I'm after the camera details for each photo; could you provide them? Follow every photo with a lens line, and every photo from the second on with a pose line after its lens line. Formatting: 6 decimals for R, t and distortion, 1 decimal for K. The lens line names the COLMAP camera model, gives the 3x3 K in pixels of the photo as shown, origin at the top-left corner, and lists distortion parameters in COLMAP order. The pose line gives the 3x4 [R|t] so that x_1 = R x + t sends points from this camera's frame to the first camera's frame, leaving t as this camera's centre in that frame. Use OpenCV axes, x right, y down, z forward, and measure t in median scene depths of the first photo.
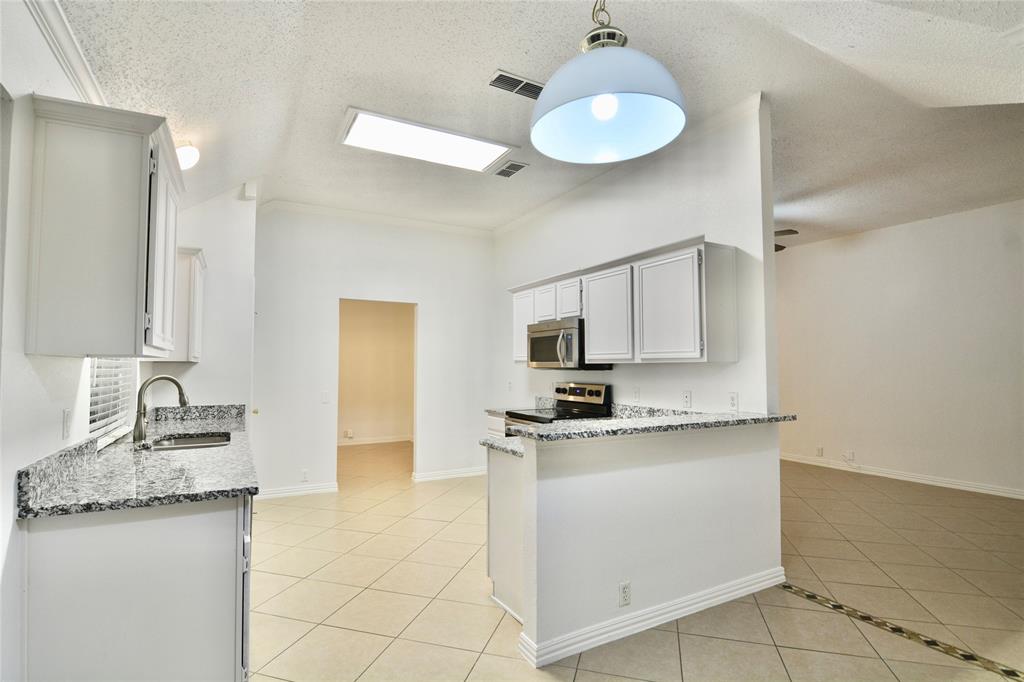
lens RADIAL K [[497.5, 0, 508.2], [0, 497.5, 338.0], [0, 0, 1]] dist [-0.018079, -0.005759]
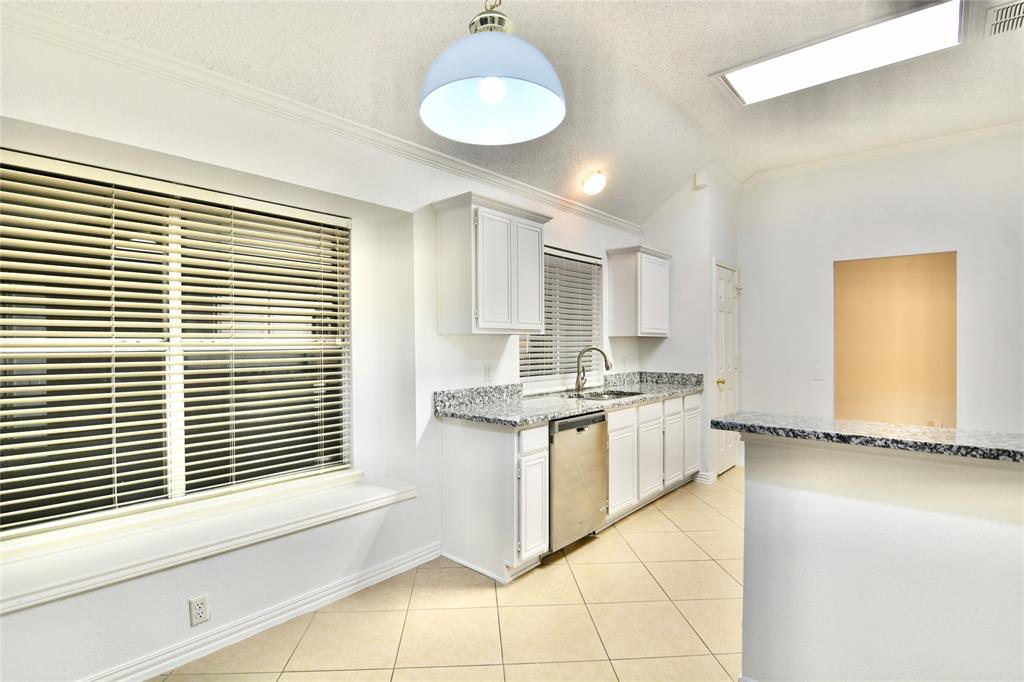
lens RADIAL K [[497.5, 0, 496.6], [0, 497.5, 344.0], [0, 0, 1]] dist [-0.018079, -0.005759]
pose [[0.330254, 0.004856, -0.943880, 0.373283], [0.056952, 0.998062, 0.025062, 0.011974], [0.942172, -0.062032, 0.329338, 0.196883]]
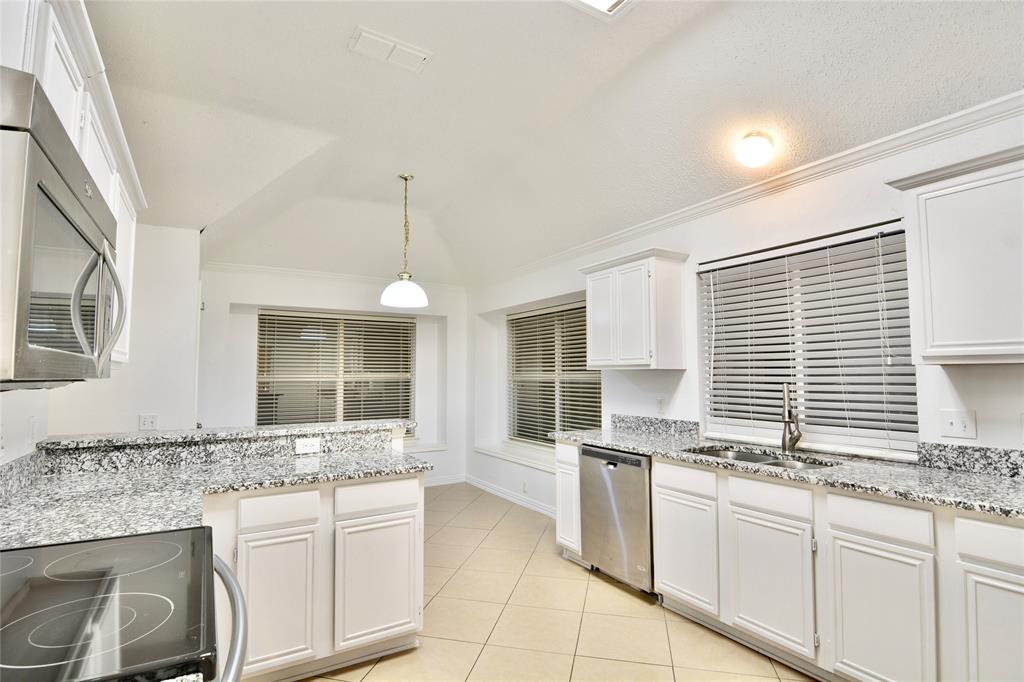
lens RADIAL K [[497.5, 0, 506.5], [0, 497.5, 342.9], [0, 0, 1]] dist [-0.018079, -0.005759]
pose [[-0.999209, -0.001984, -0.039708, -0.103718], [0.002889, 0.992491, -0.122282, 0.076101], [0.039652, -0.122300, -0.991701, 1.320993]]
